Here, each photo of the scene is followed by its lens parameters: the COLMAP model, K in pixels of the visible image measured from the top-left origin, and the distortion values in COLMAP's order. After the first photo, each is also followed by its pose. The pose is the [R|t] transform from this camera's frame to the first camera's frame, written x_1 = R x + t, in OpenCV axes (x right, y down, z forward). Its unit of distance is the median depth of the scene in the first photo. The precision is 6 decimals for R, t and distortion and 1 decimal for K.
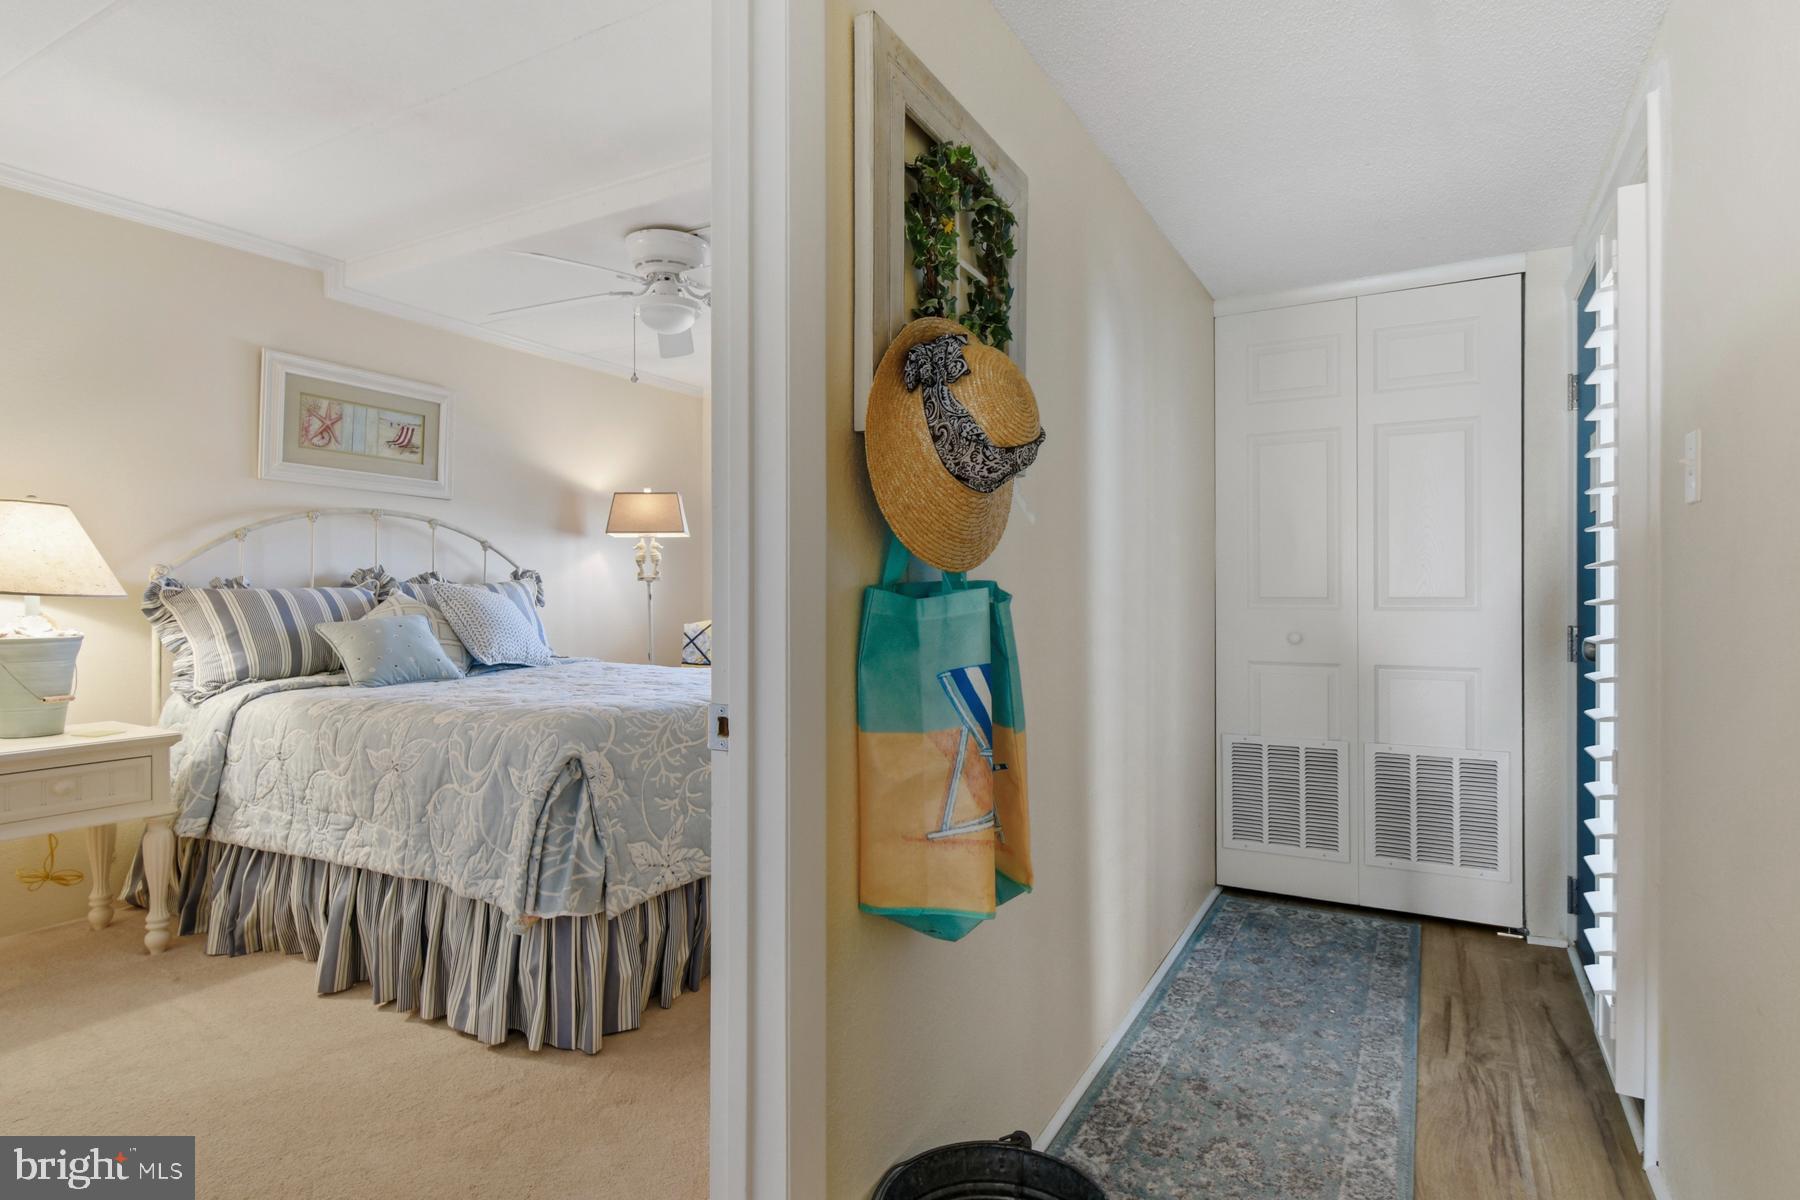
lens RADIAL K [[932.7, 0, 901.5], [0, 932.7, 594.0], [0, 0, 1]] dist [0.001642, -0.001156]
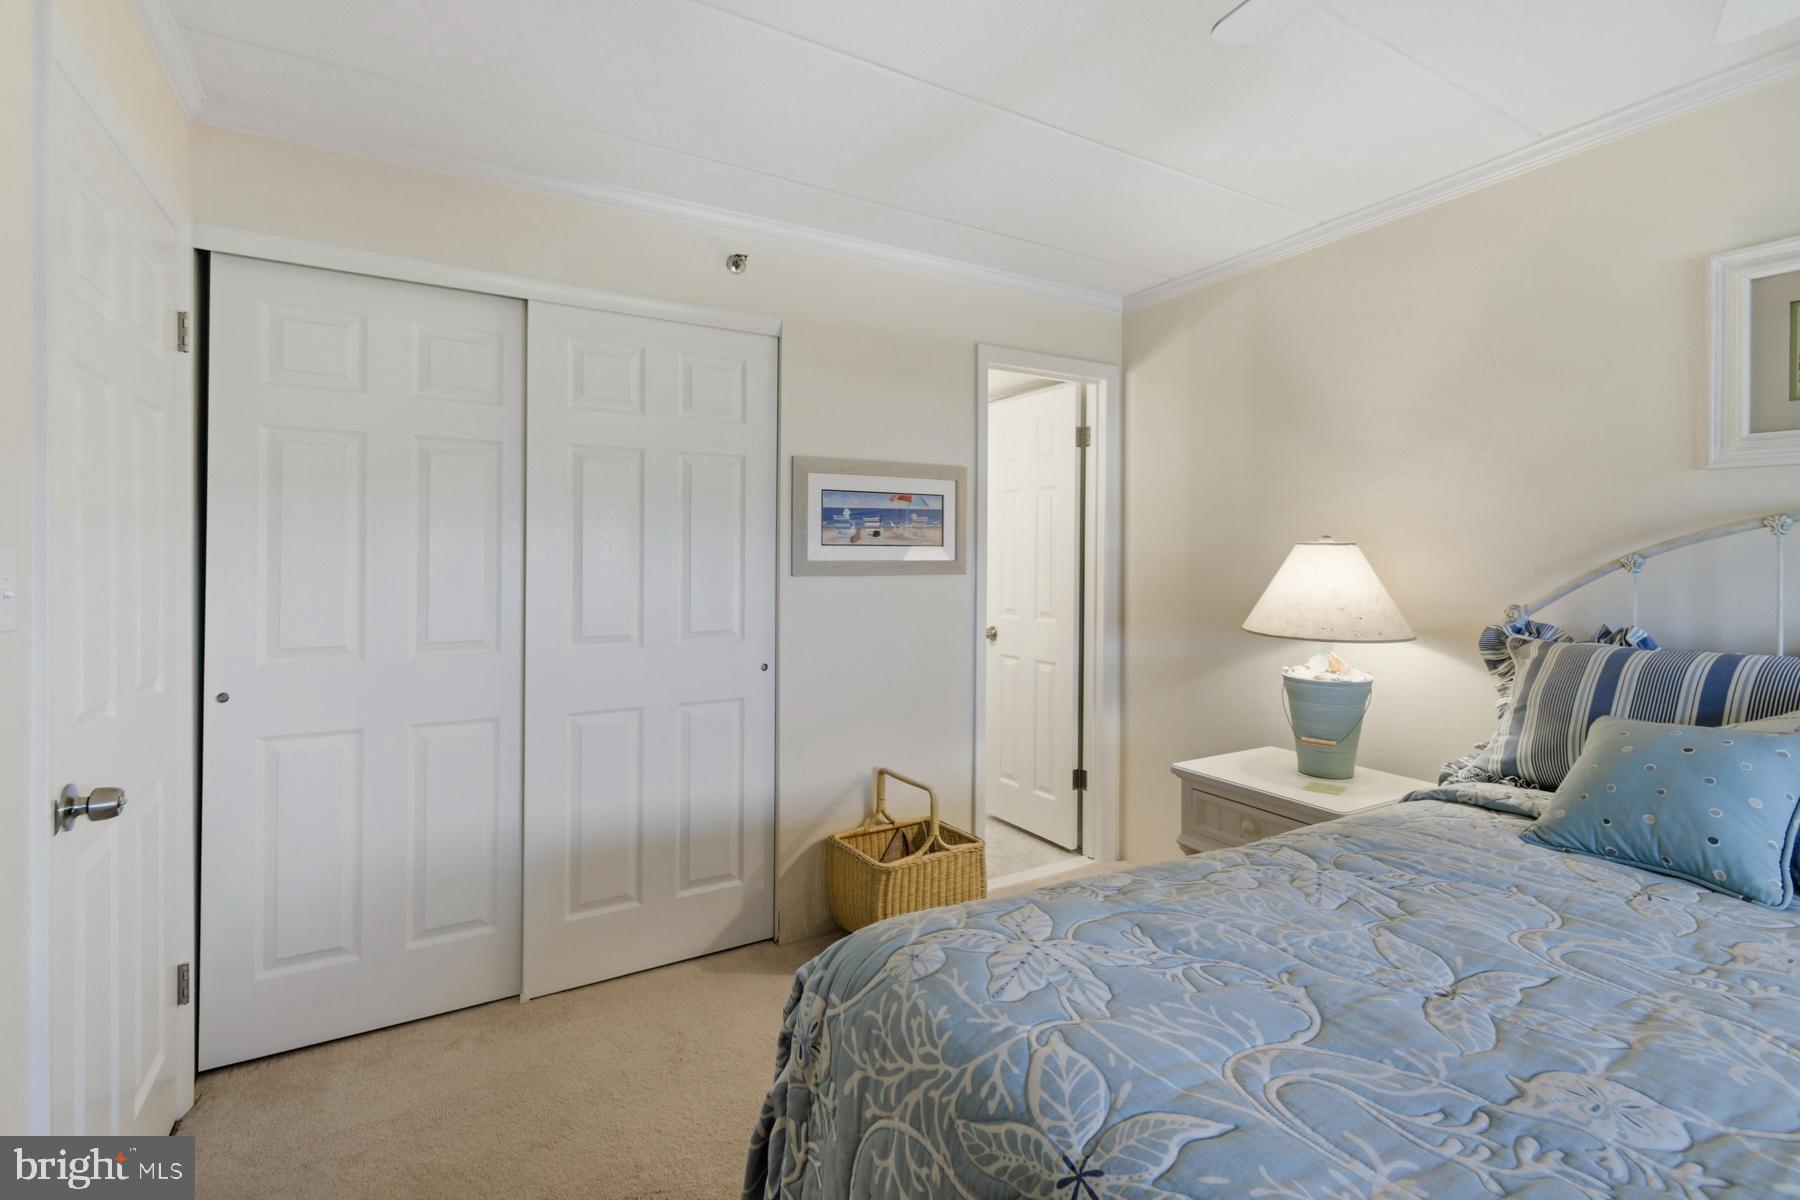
lens RADIAL K [[810.6, 0, 892.6], [0, 810.6, 561.2], [0, 0, 1]] dist [0.001485, -0.000098]
pose [[-0.501497, 0.000582, -0.865159, 0.056825], [-0.007183, 0.999963, 0.004836, -0.074904], [0.865129, 0.008640, -0.501474, 0.979944]]
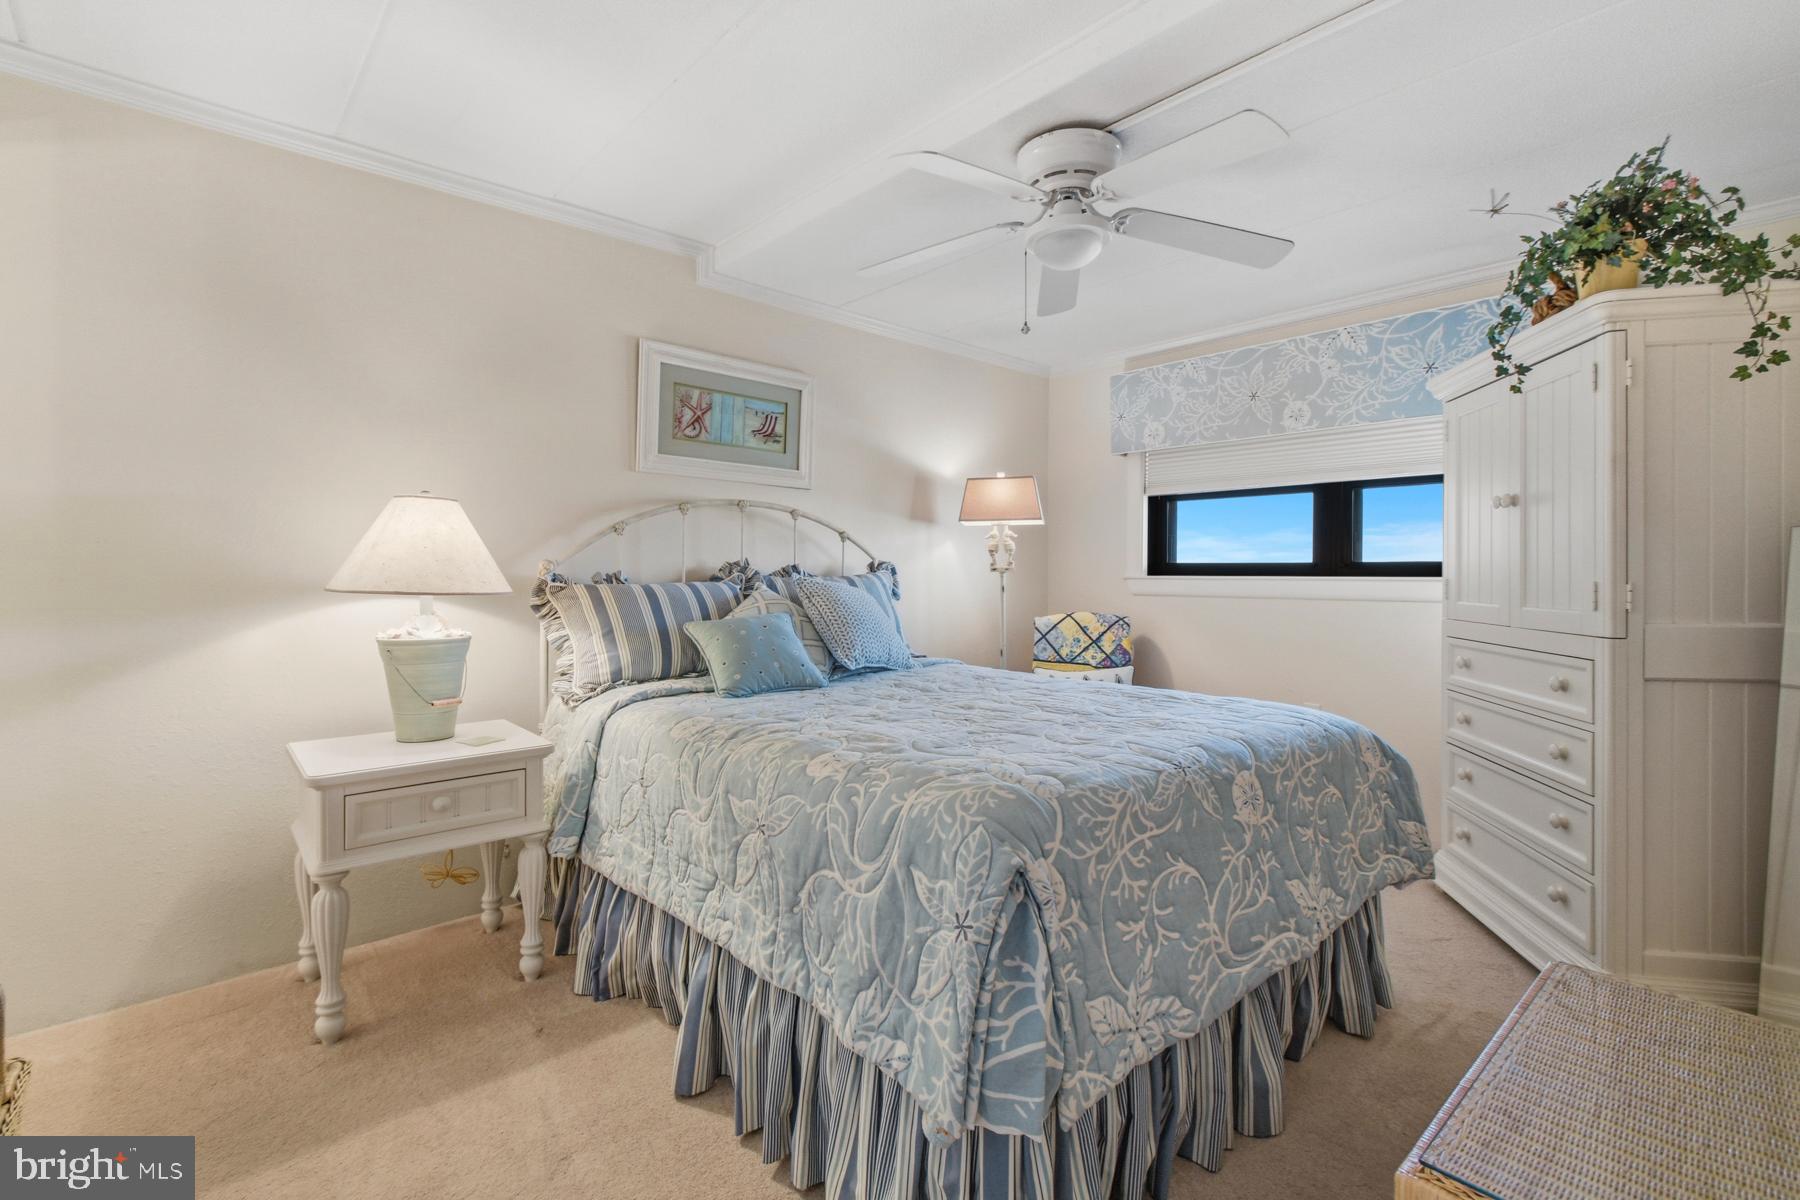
lens RADIAL K [[807.1, 0, 902.9], [0, 807.1, 576.9], [0, 0, 1]] dist [0.001707, -0.000774]
pose [[0.949696, 0.004920, -0.313134, -0.187451], [-0.003613, 0.999982, 0.004755, -0.021182], [0.313152, -0.003384, 0.949697, 0.338554]]
